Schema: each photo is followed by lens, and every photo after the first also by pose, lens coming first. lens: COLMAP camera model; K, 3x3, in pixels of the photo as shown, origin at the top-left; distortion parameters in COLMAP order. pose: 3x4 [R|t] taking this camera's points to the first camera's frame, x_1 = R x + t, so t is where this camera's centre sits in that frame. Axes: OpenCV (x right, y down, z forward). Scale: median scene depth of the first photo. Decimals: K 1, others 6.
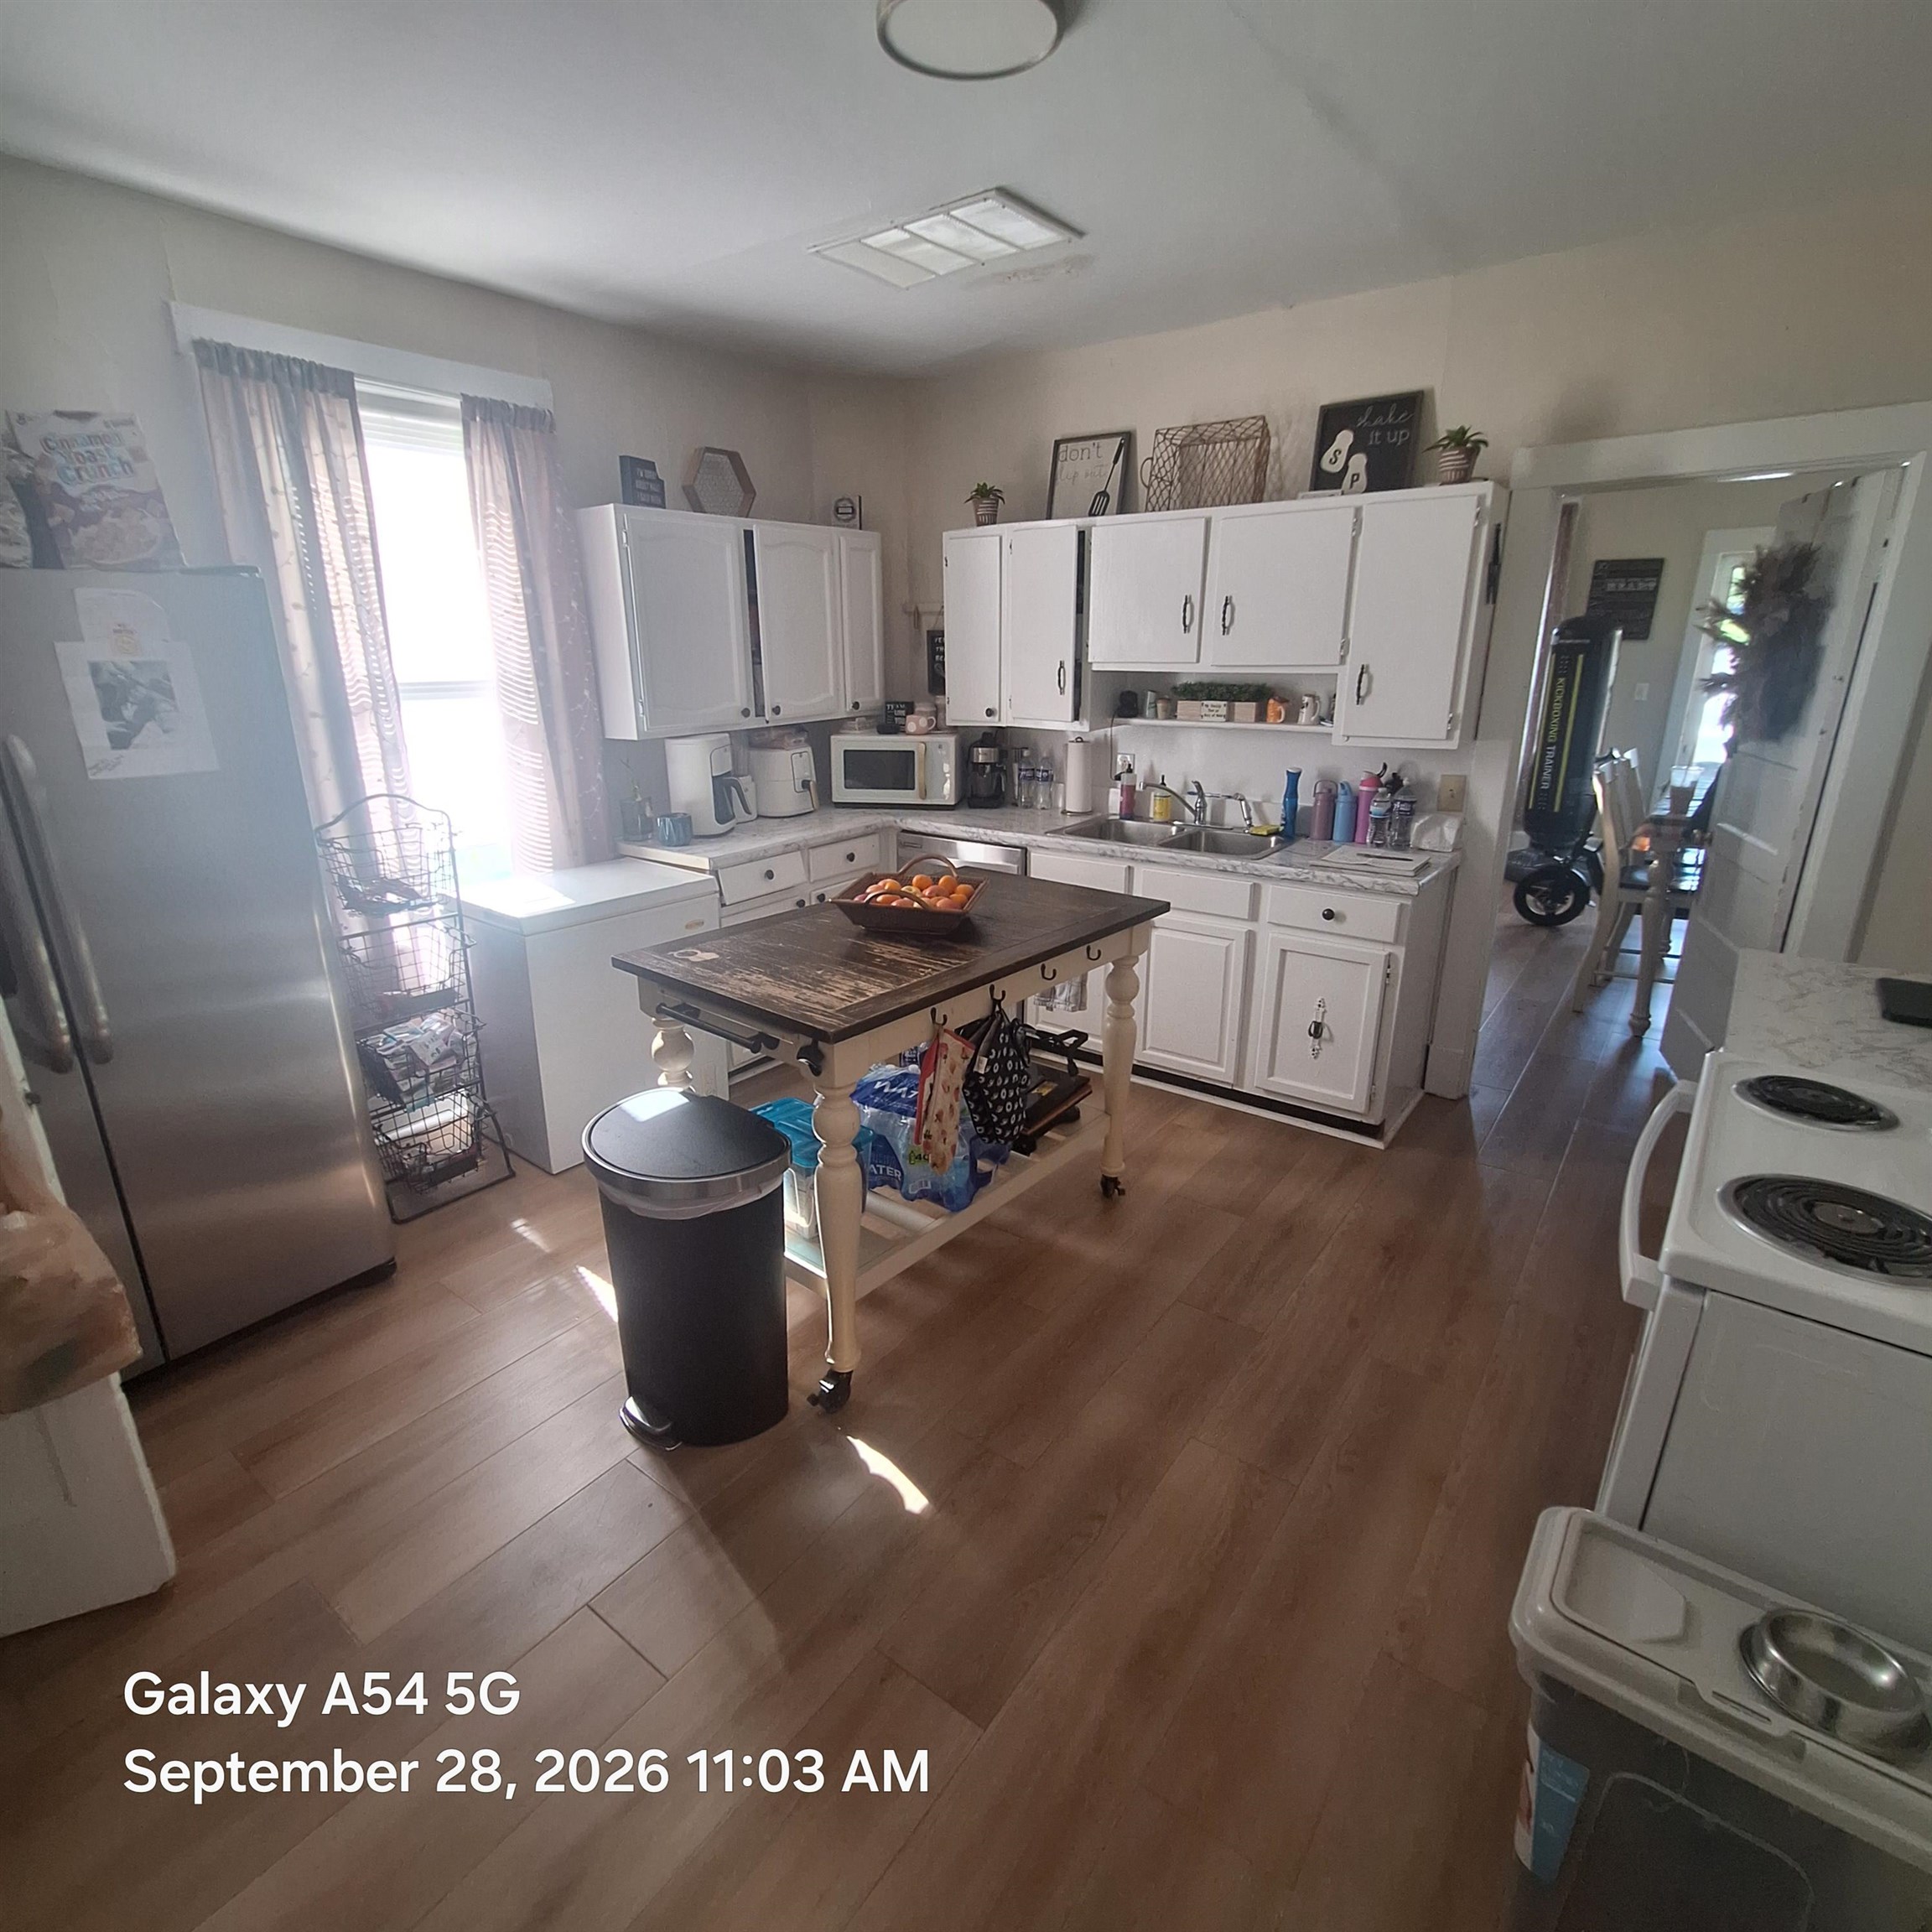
lens RADIAL K [[1010.4, 0, 929.6], [0, 1010.4, 953.6], [0, 0, 1]] dist [-0.006684, 0.001317]
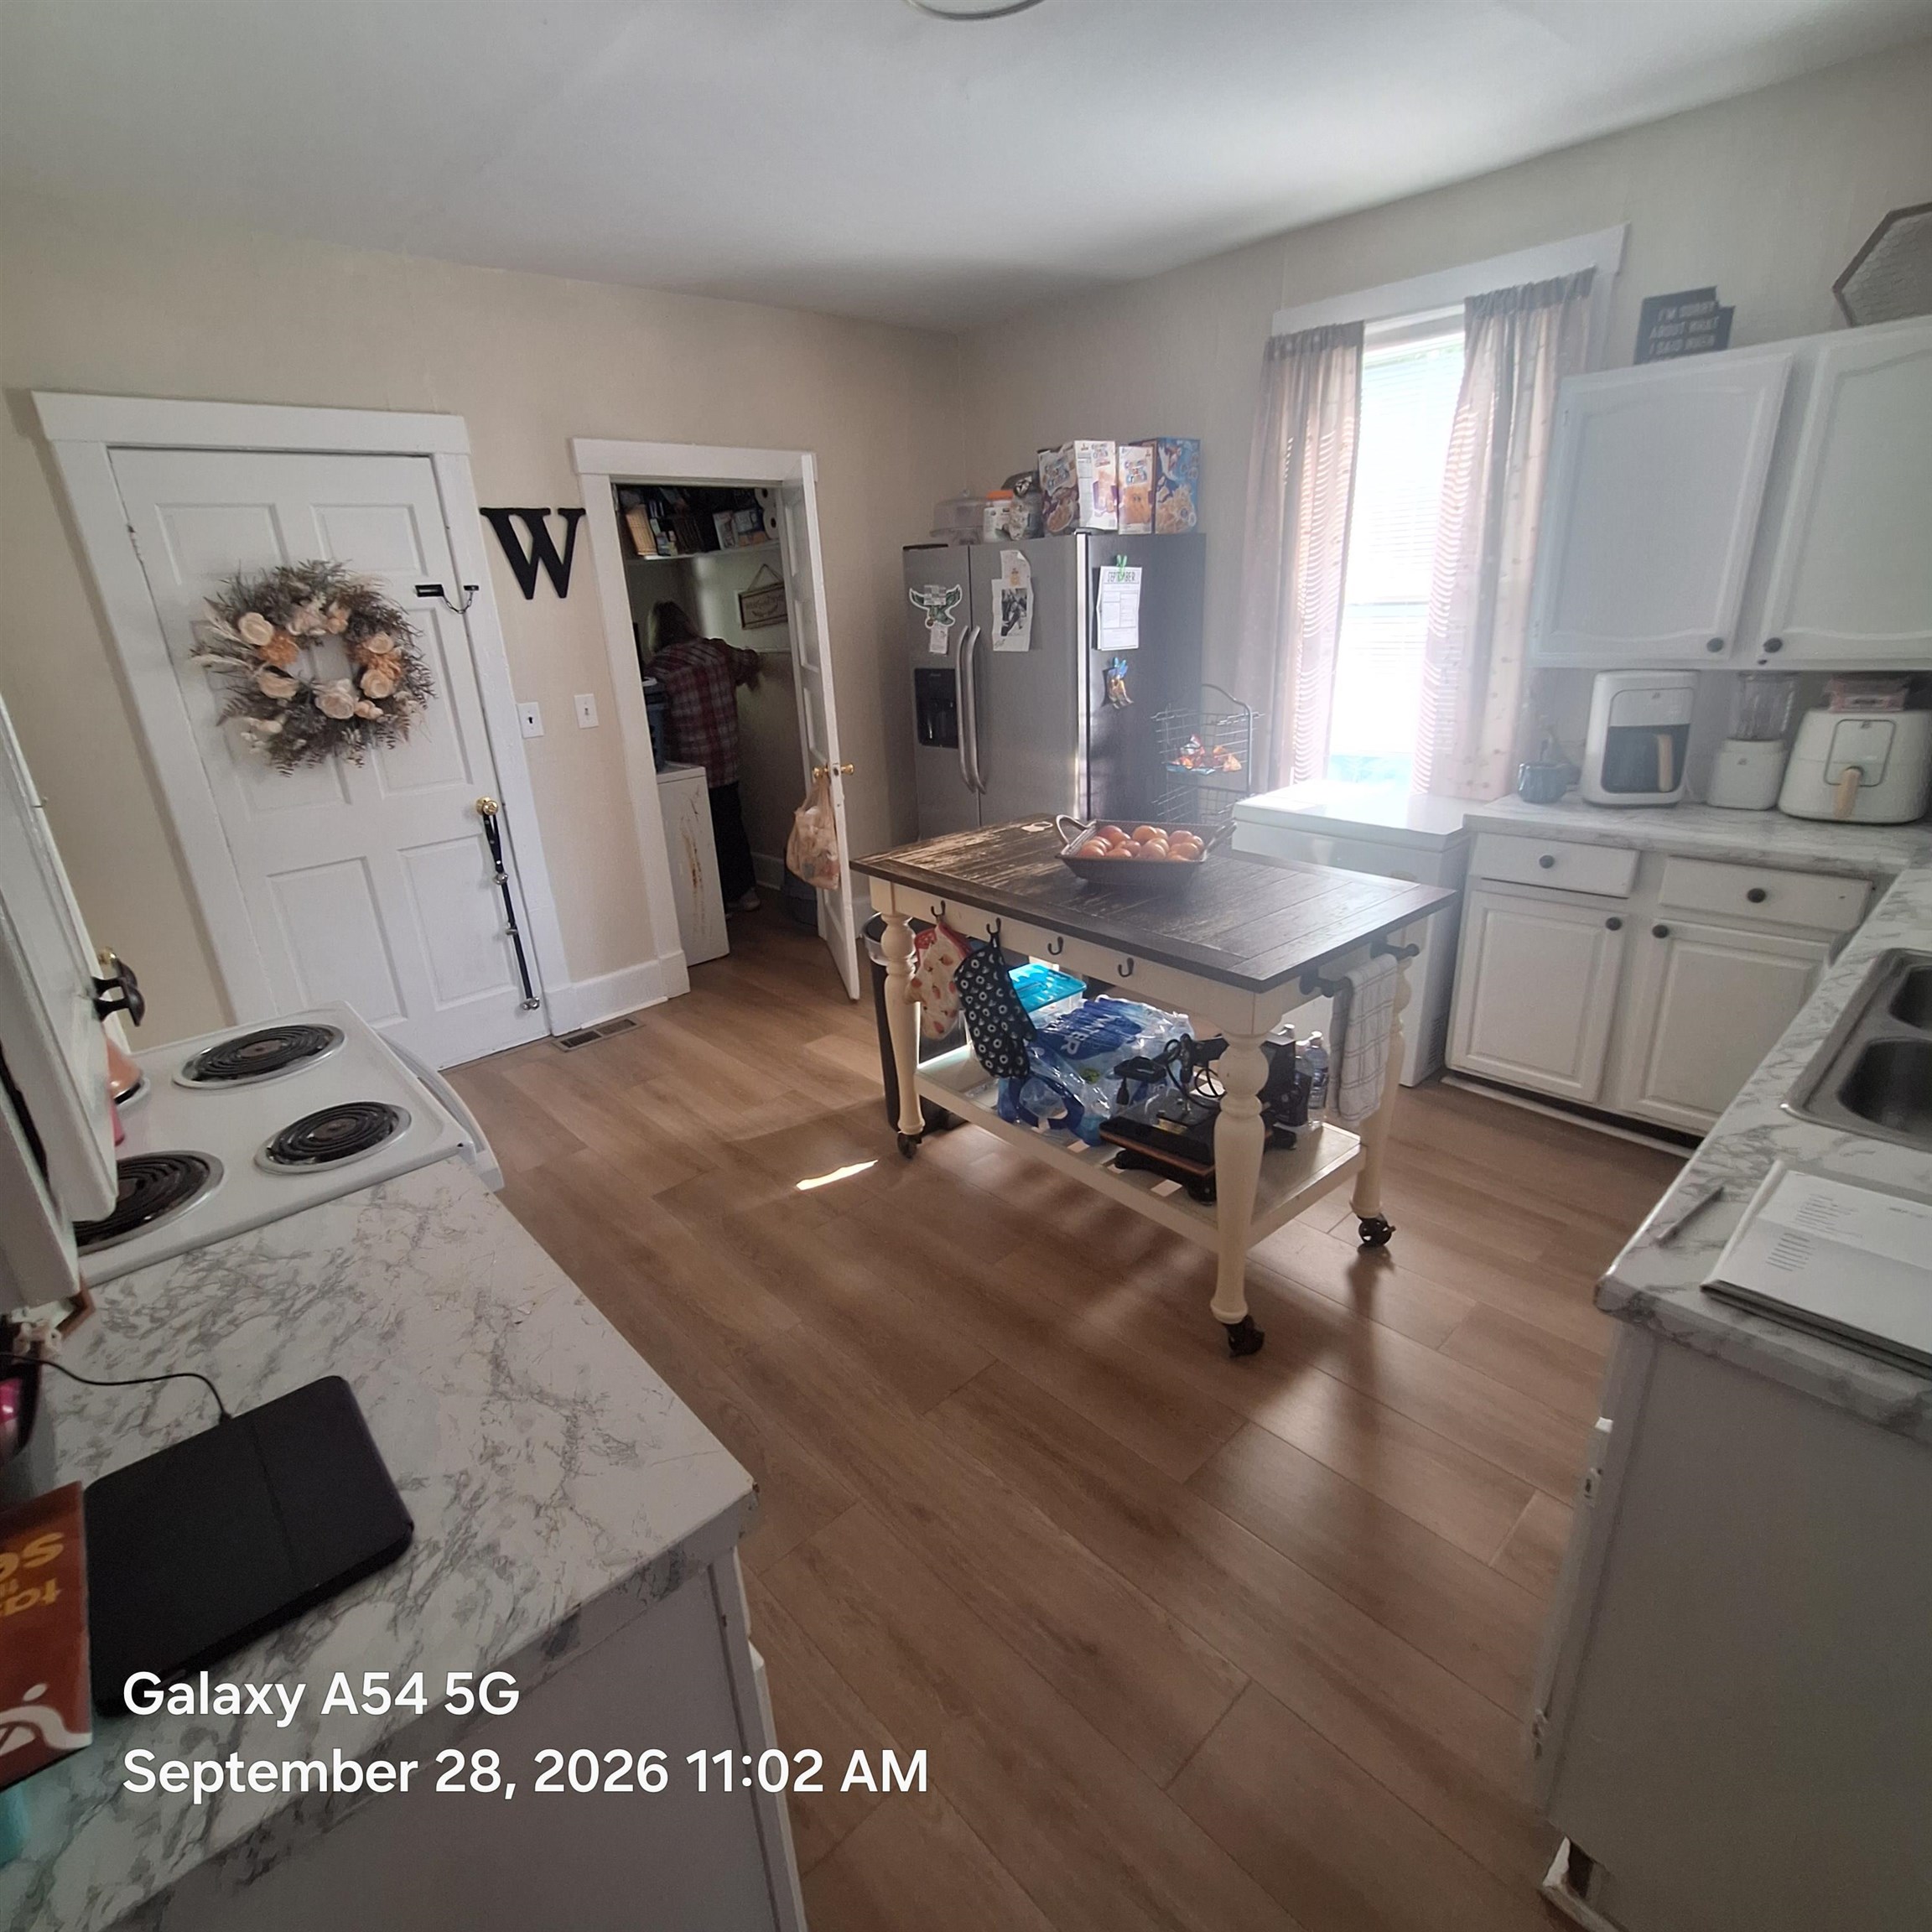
lens RADIAL K [[1010.4, 0, 929.6], [0, 1010.4, 953.6], [0, 0, 1]] dist [-0.006684, 0.001317]
pose [[-0.166425, 0.350593, -0.921622, 1.029160], [-0.238430, 0.892613, 0.382613, -0.313693], [0.956793, 0.283419, -0.064961, 0.999220]]
